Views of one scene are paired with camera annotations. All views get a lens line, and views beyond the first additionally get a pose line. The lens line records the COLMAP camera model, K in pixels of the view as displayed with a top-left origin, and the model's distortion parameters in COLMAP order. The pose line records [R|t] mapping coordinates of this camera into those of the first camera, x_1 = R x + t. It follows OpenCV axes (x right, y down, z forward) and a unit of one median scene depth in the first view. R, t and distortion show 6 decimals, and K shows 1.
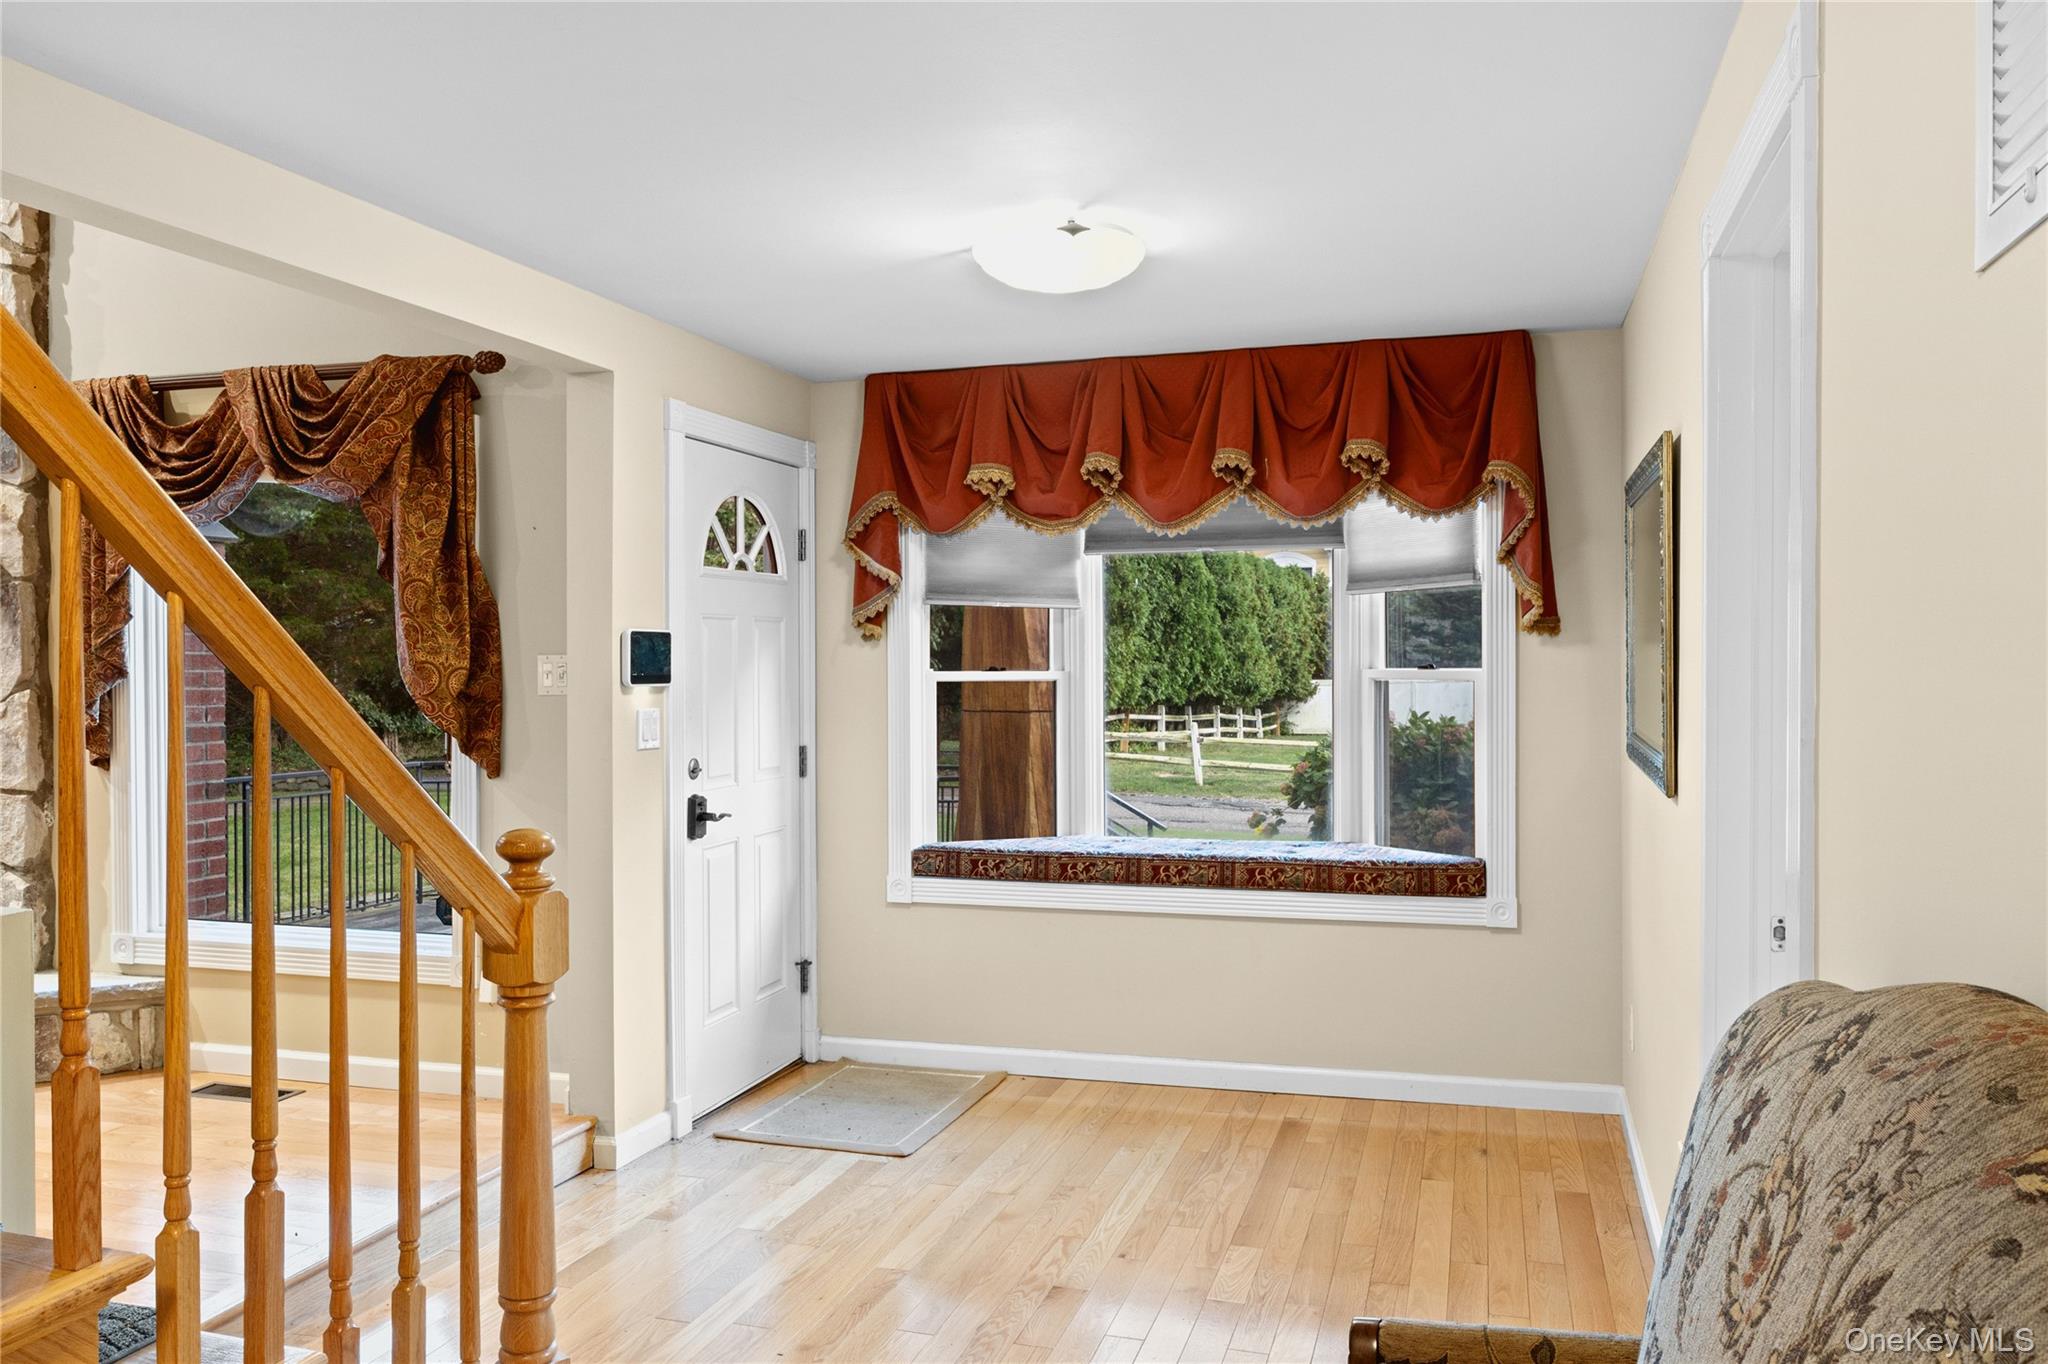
lens RADIAL K [[1534.3, 0, 1024.0], [0, 1534.3, 682.0], [0, 0, 1]] dist [-0.003483, -0.001947]
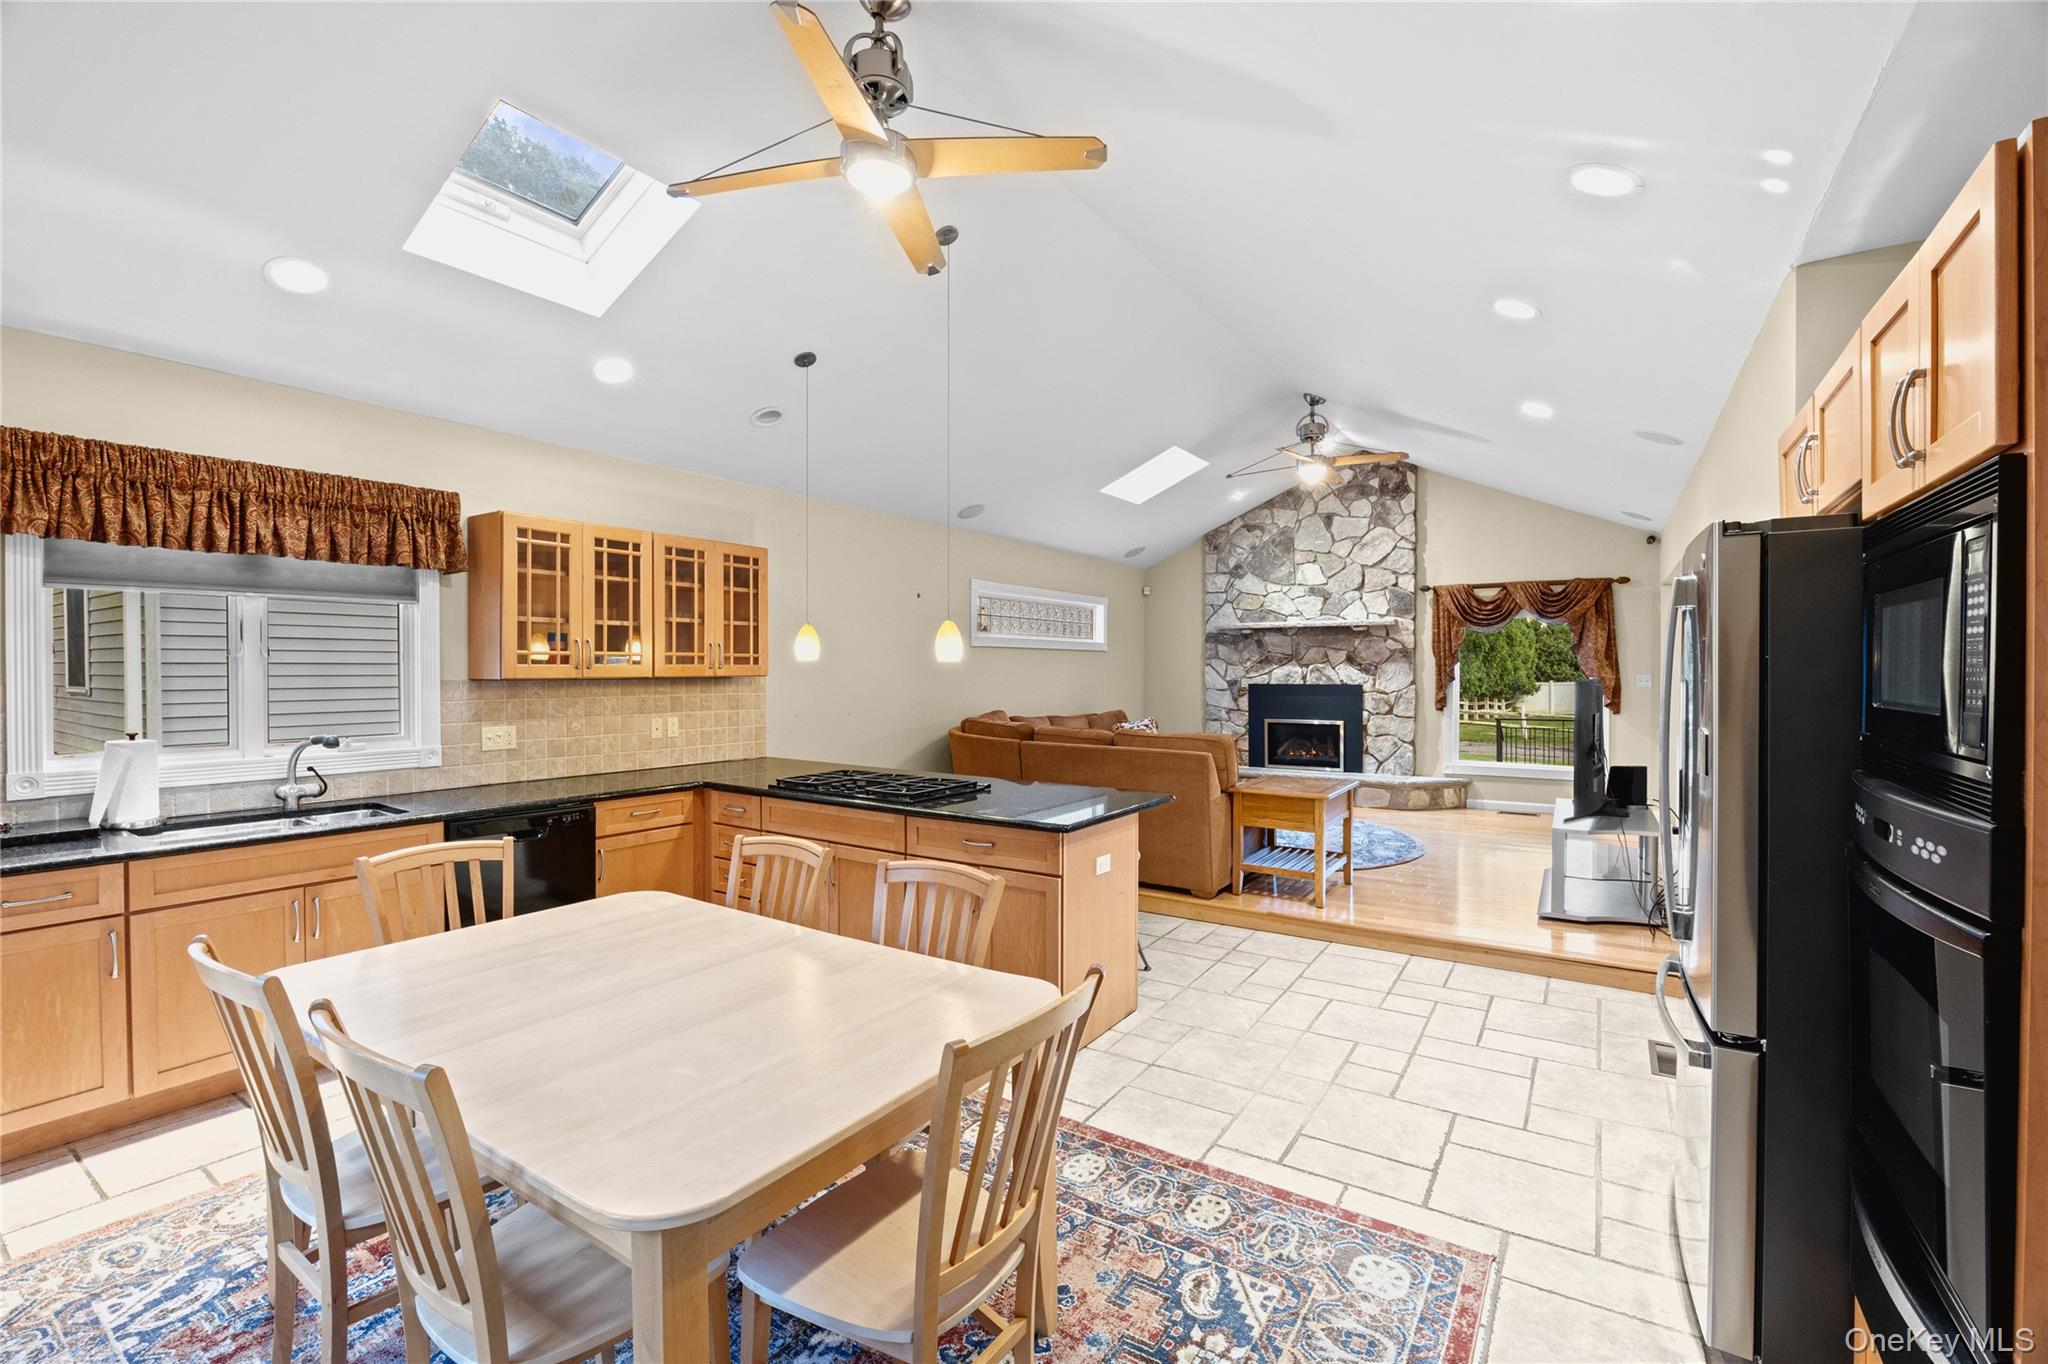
lens RADIAL K [[878.8, 0, 1021.0], [0, 878.8, 684.3], [0, 0, 1]] dist [-0.019591, 0.000065]
pose [[0.959590, 0.004535, -0.281367, -0.927687], [-0.003863, 0.999988, 0.002945, 0.001932], [0.281377, -0.001739, 0.959596, -0.942208]]
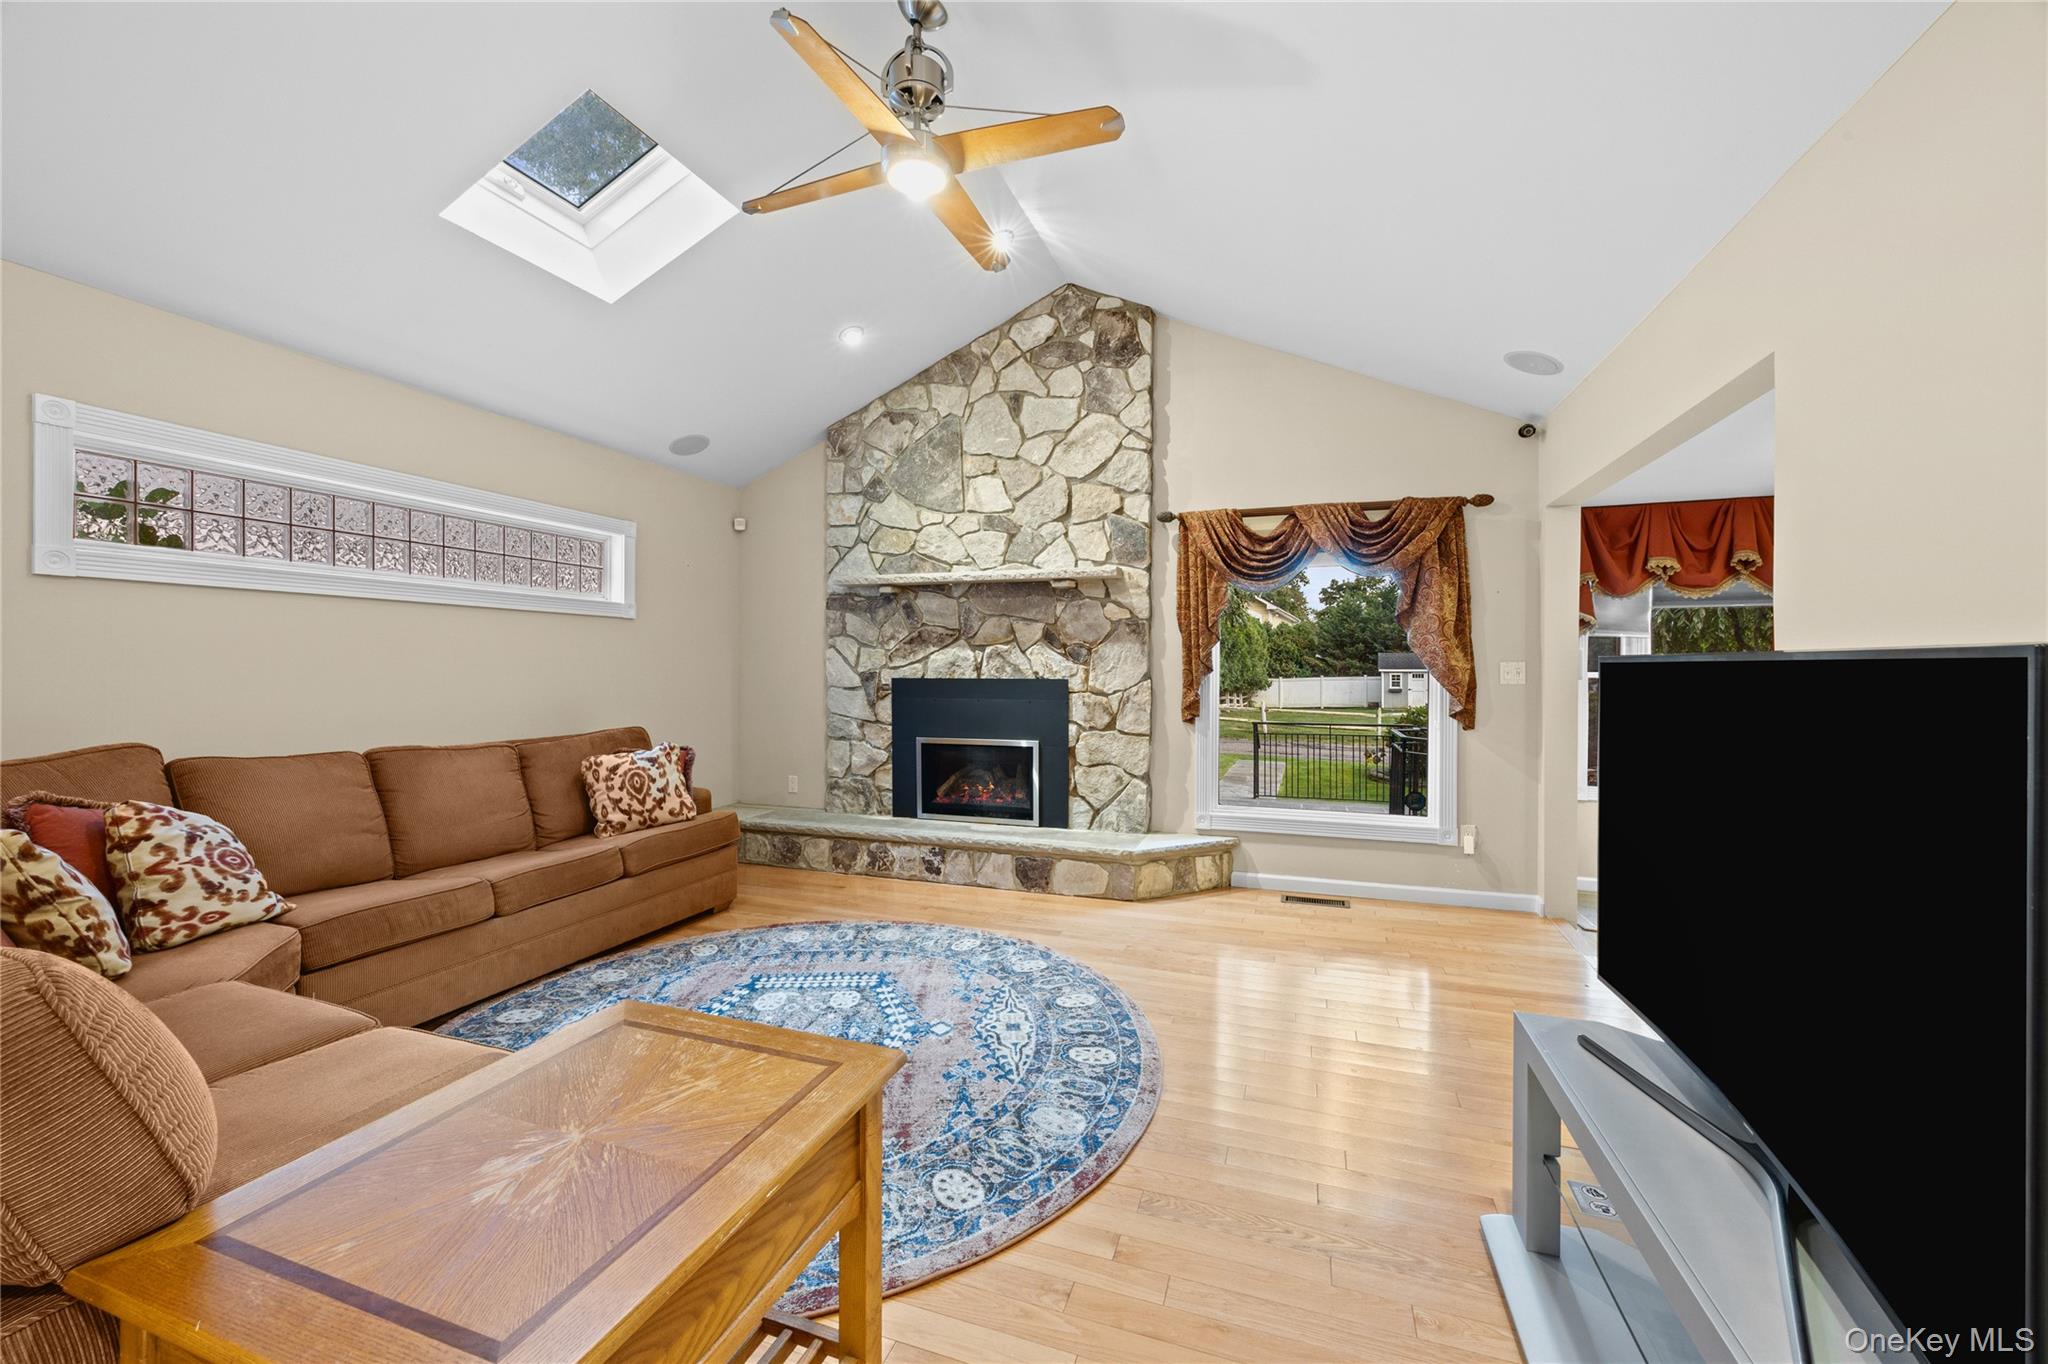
lens RADIAL K [[823.0, 0, 1018.8], [0, 823.0, 679.6], [0, 0, 1]] dist [0.002178, 0.000314]
pose [[0.999411, 0.005436, -0.033891, -0.782572], [-0.005453, 0.999985, -0.000414, 0.006349], [0.033889, 0.000598, 0.999425, 0.005319]]
